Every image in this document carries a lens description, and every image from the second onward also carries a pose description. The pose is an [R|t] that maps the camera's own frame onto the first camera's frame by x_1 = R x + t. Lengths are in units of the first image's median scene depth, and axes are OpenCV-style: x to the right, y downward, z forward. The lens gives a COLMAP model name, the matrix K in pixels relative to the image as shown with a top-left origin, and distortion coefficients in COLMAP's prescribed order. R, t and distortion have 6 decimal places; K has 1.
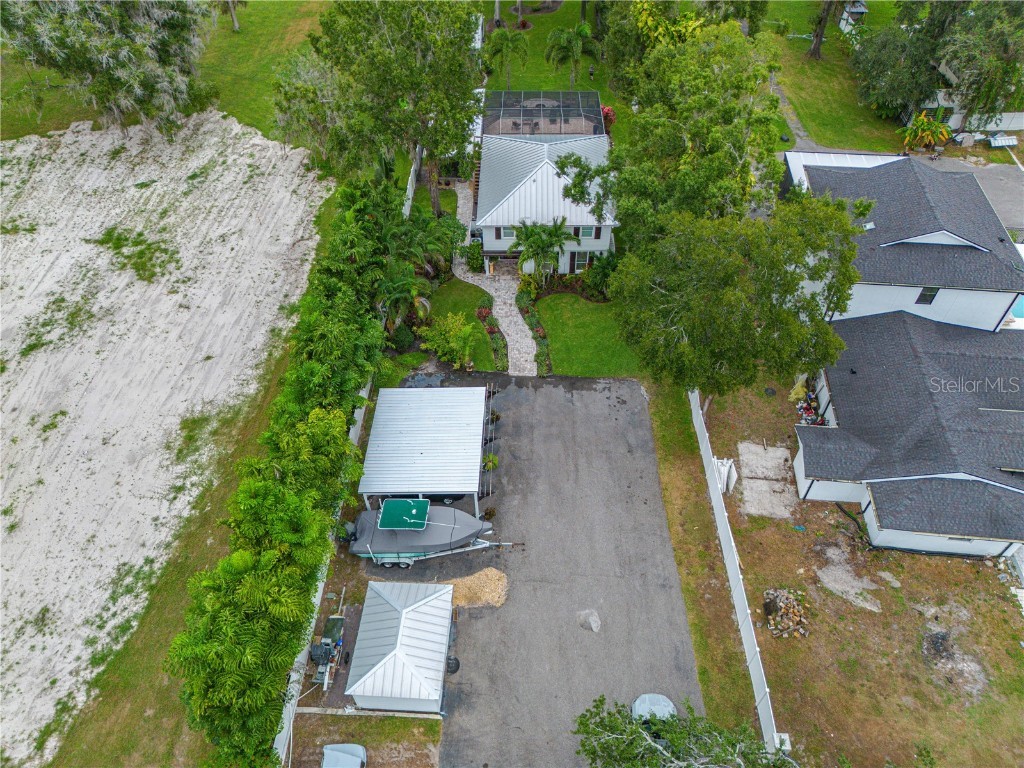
lens RADIAL K [[715.2, 0, 511.5], [0, 715.2, 379.6], [0, 0, 1]] dist [0.066443, -0.054076]
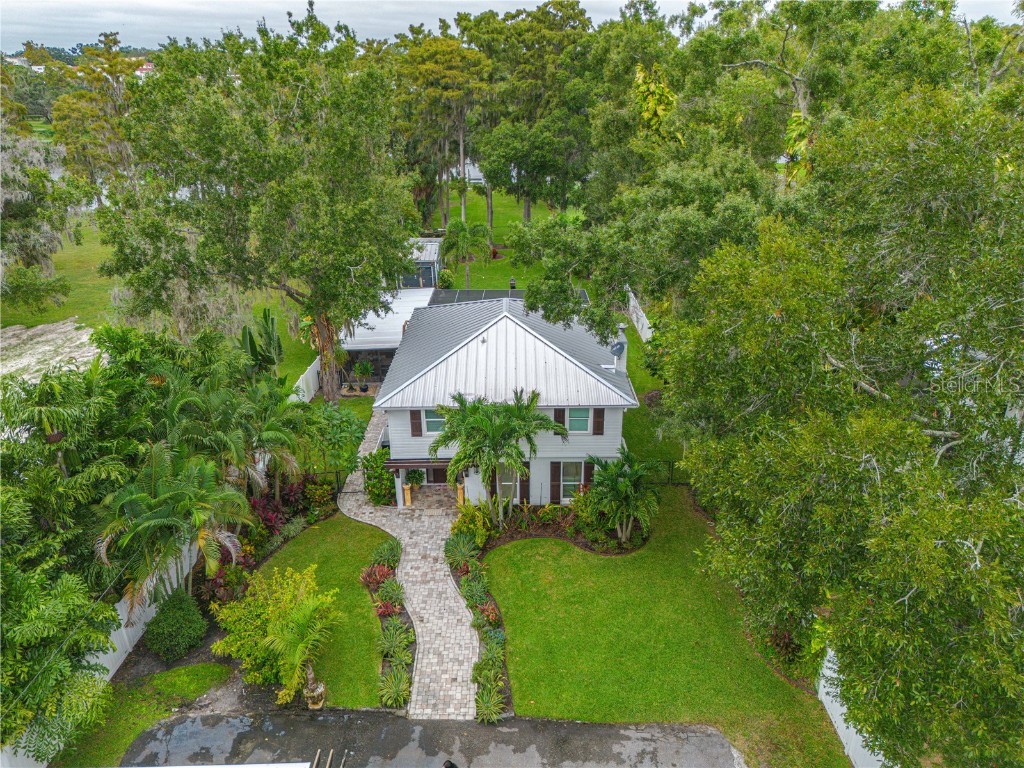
lens RADIAL K [[715.2, 0, 511.5], [0, 715.2, 379.6], [0, 0, 1]] dist [0.066443, -0.054076]
pose [[0.999937, -0.003001, 0.010779, 0.048988], [0.007174, 0.911229, -0.411837, -0.011107], [-0.008586, 0.411888, 0.911194, 0.499581]]
